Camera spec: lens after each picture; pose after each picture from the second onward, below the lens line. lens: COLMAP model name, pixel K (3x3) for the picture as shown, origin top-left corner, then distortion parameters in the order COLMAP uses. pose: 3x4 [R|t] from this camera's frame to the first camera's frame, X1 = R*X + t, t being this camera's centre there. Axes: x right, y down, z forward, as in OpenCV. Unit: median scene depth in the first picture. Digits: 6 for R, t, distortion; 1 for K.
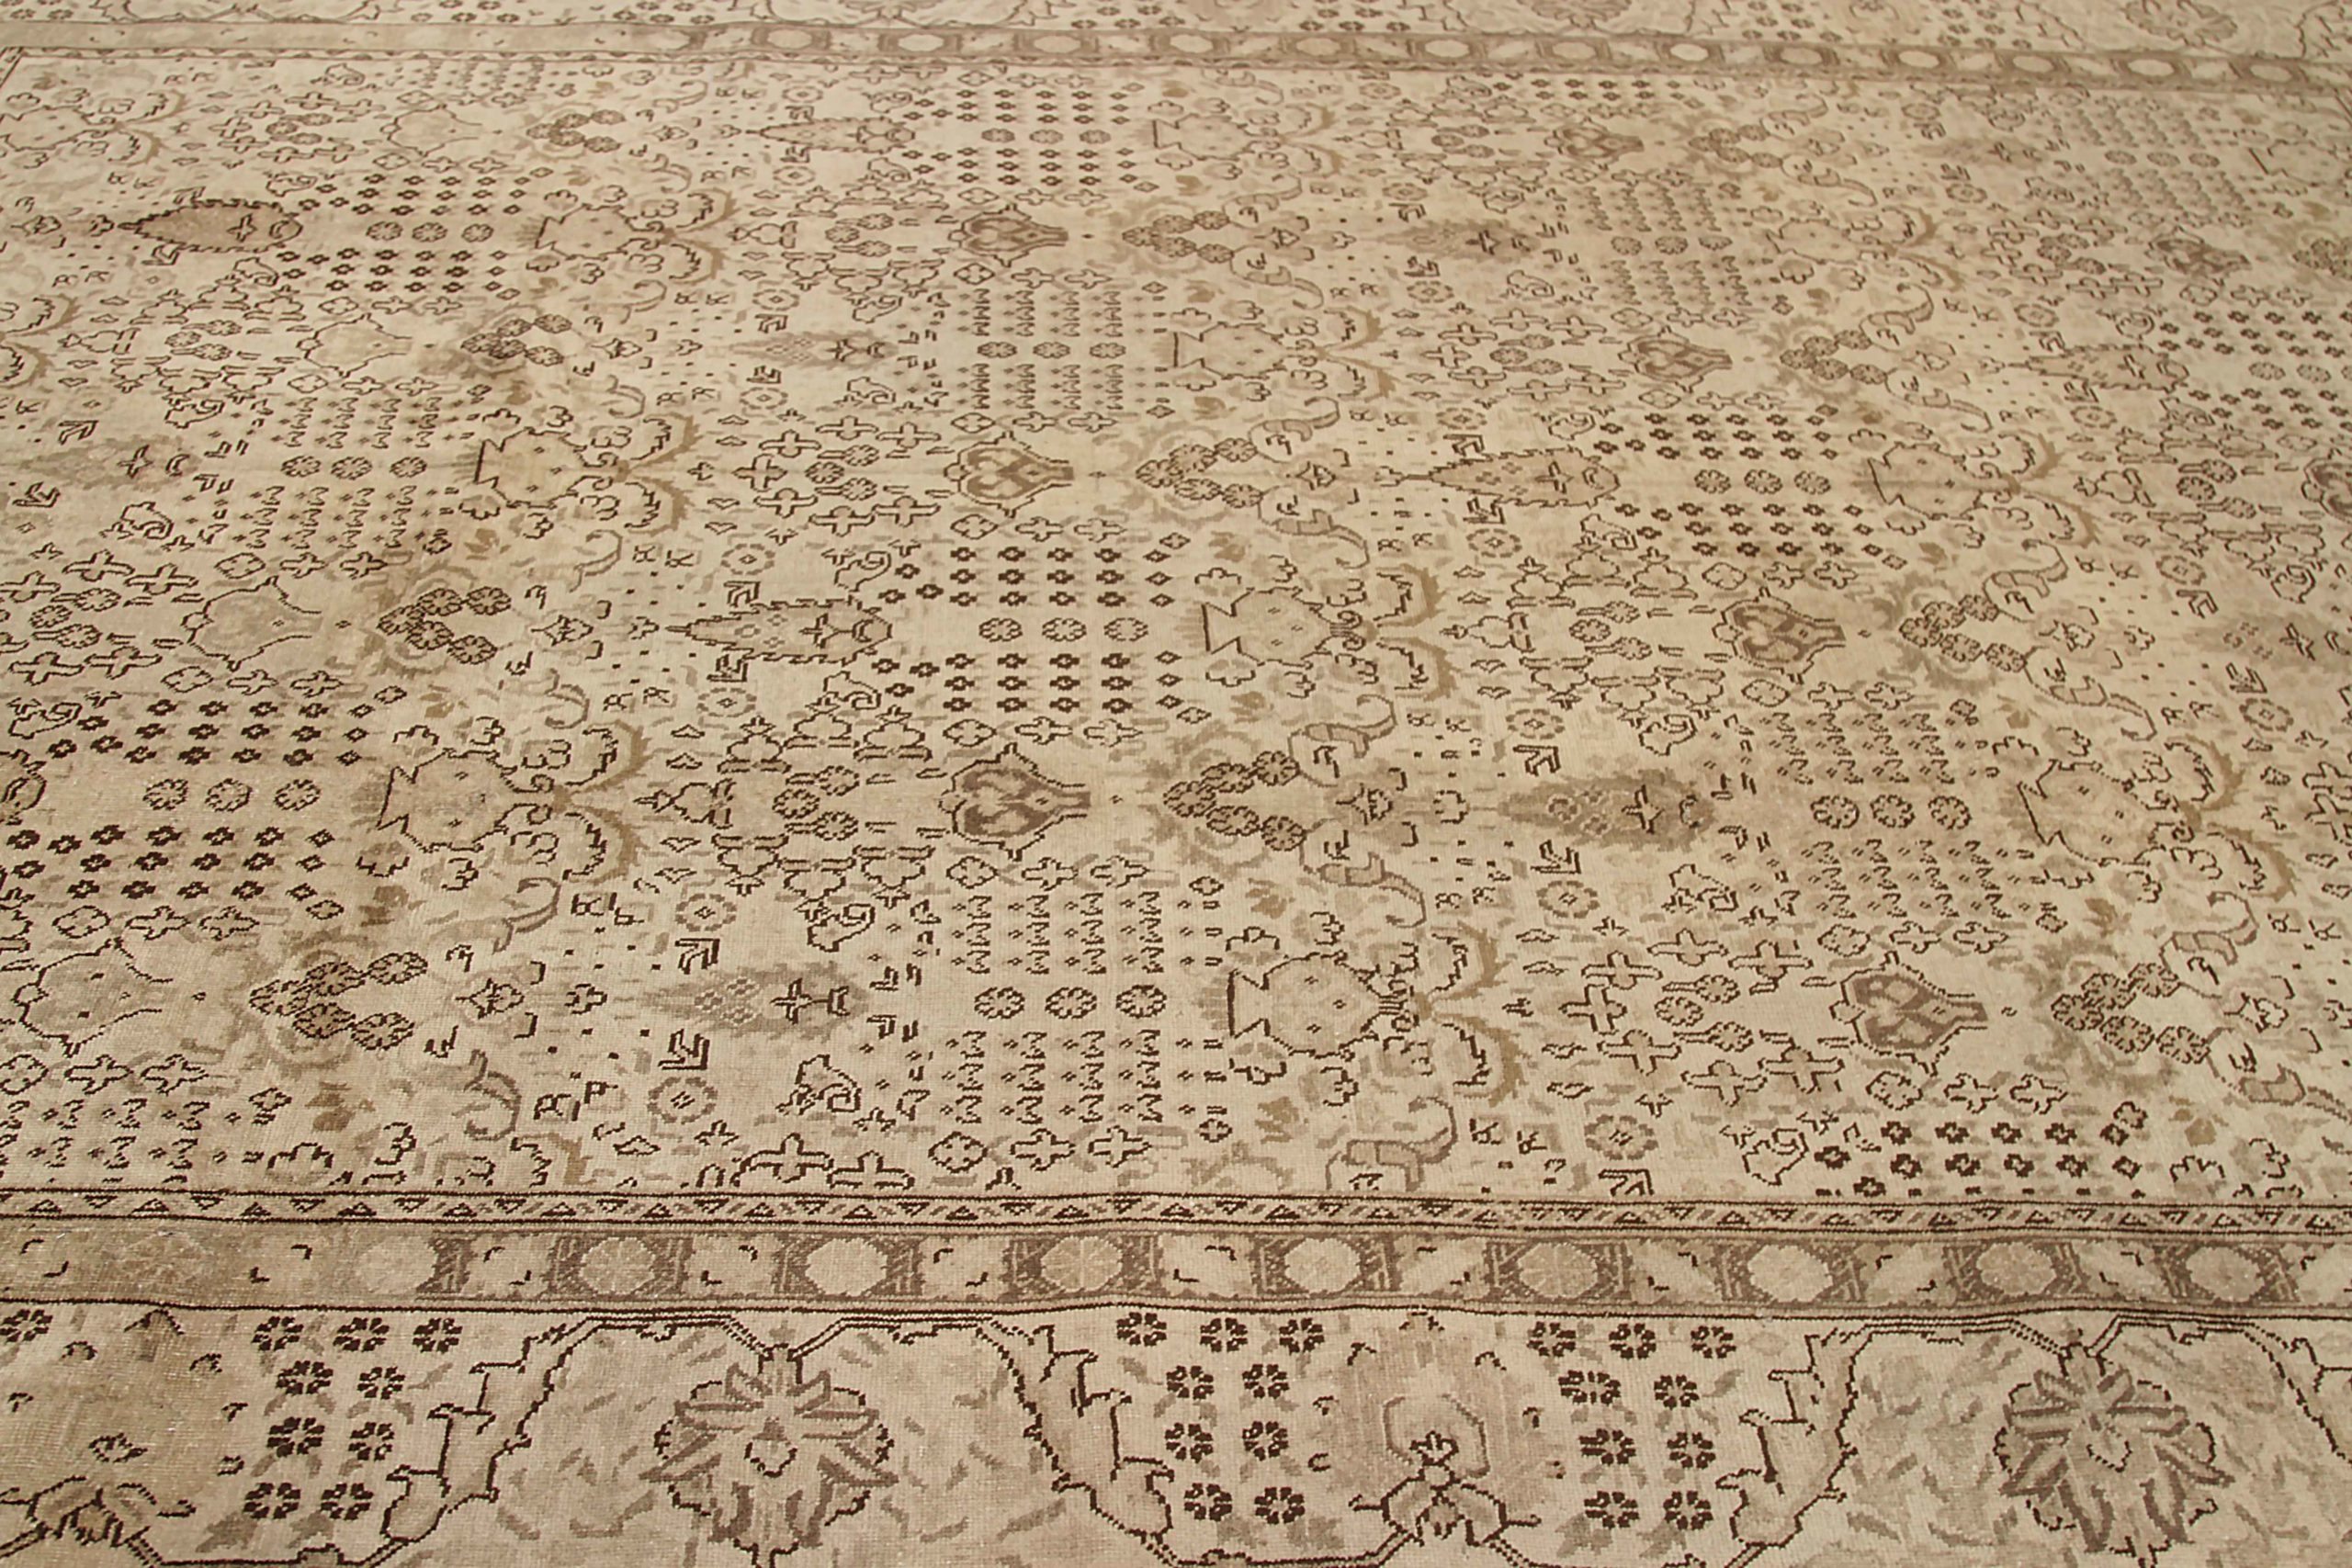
lens RADIAL K [[3055.0, 0, 1160.6], [0, 3055.0, 806.1], [0, 0, 1]] dist [-0.101788, 0.000000]
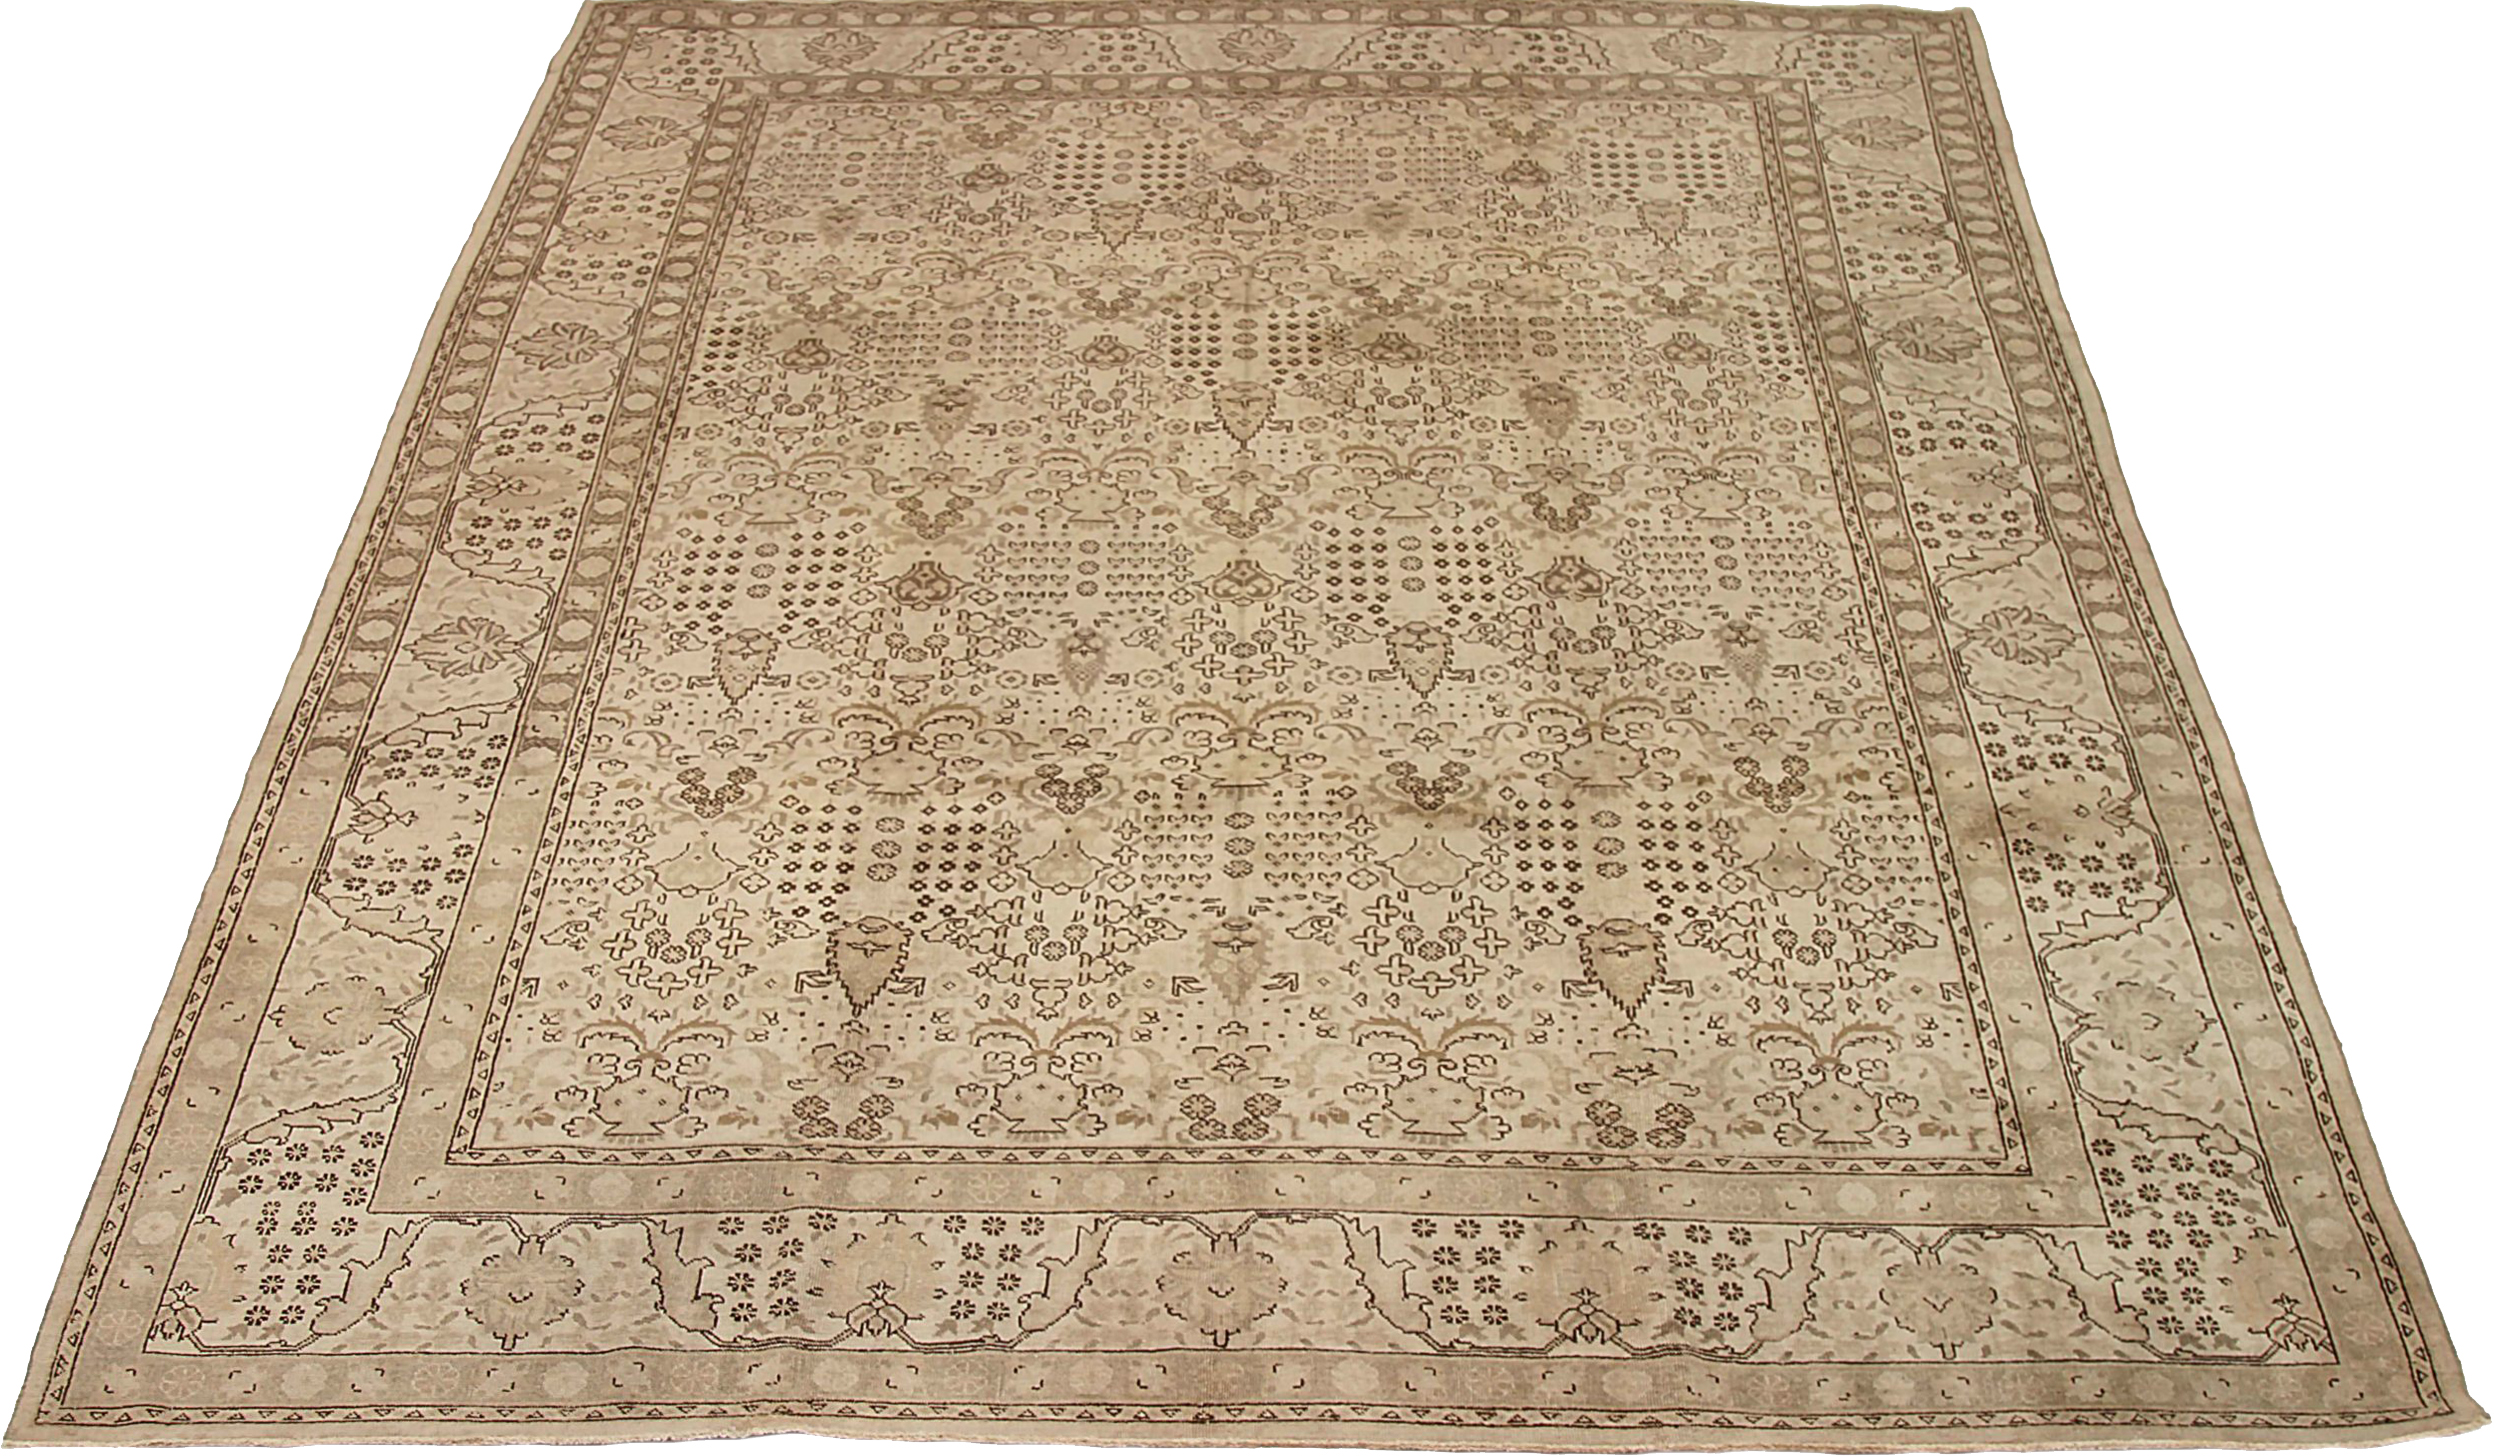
lens RADIAL K [[3430.8, 0, 1233.9], [0, 3430.8, 721.6], [0, 0, 1]] dist [-0.109787, 0.000000]
pose [[-0.011894, -0.612400, 0.790458, -1.754062], [0.588477, 0.634831, 0.500684, -1.116476], [-0.808427, 0.471121, 0.352833, 0.451452]]
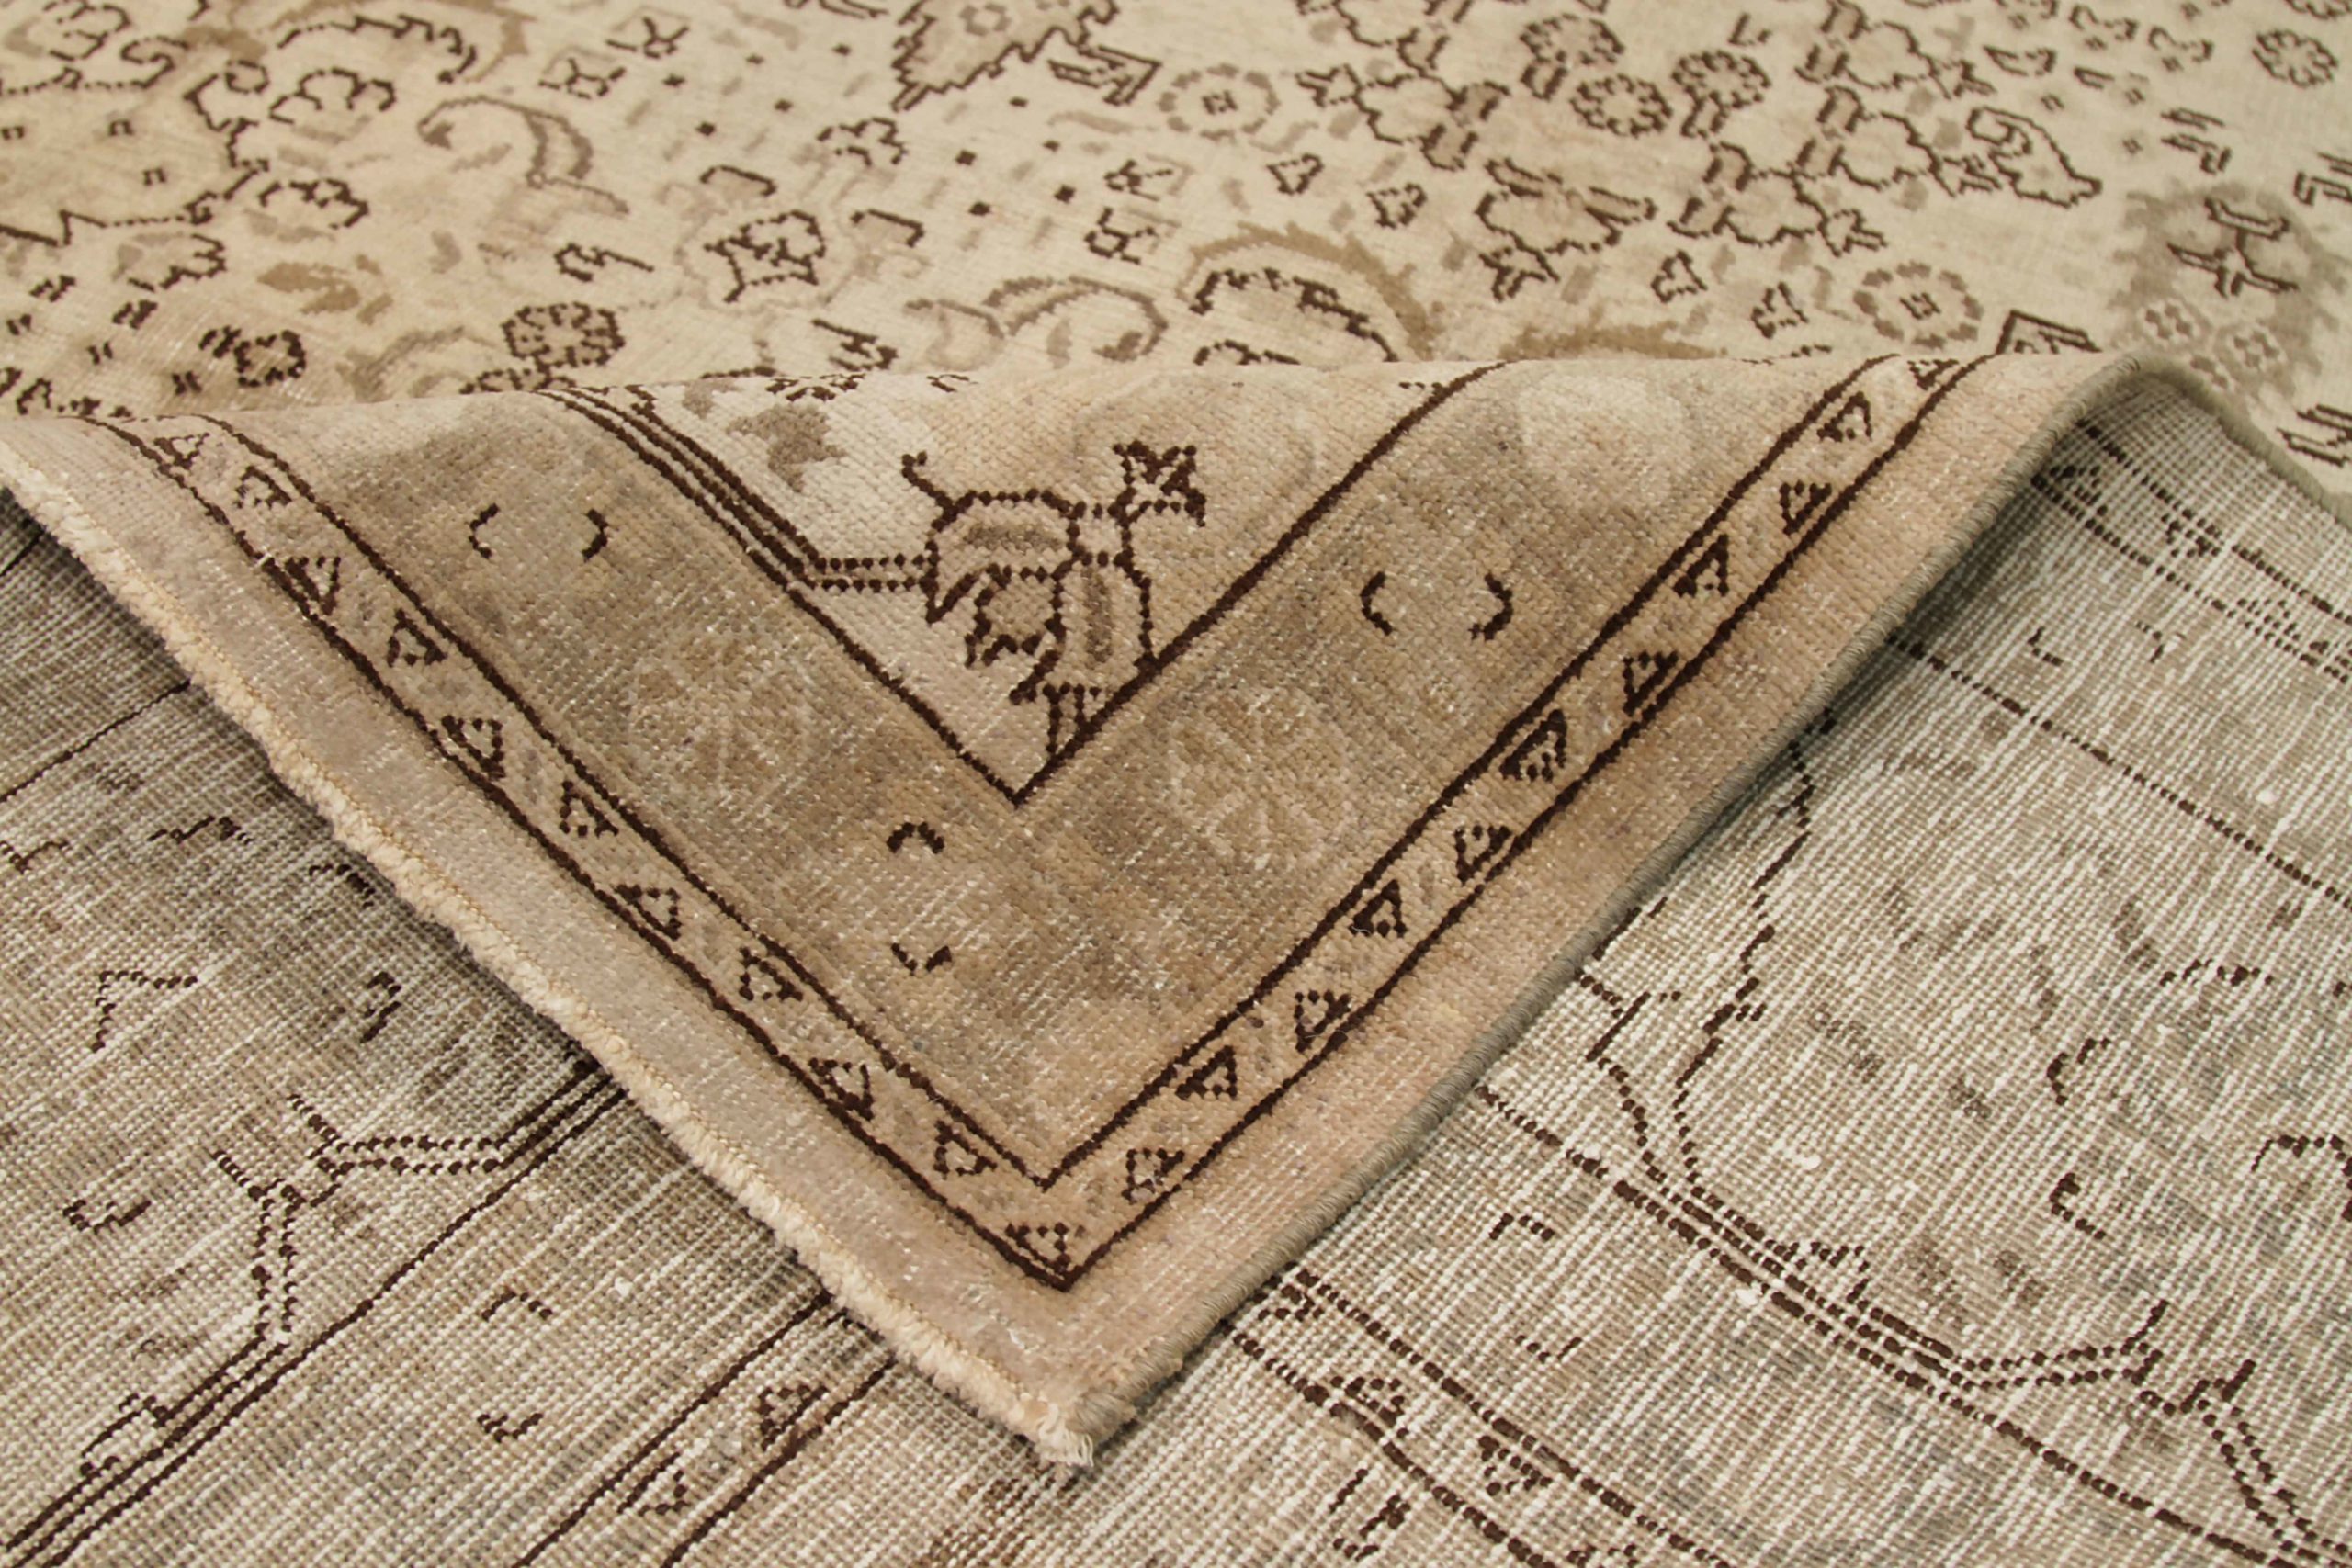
lens RADIAL K [[2446.1, 0, 1166.2], [0, 2446.1, 785.1], [0, 0, 1]] dist [-0.099541, 0.000000]
pose [[0.431239, -0.714499, 0.550930, -0.433286], [0.529241, 0.694861, 0.486901, -0.149240], [-0.730710, 0.081604, 0.677793, 0.784690]]
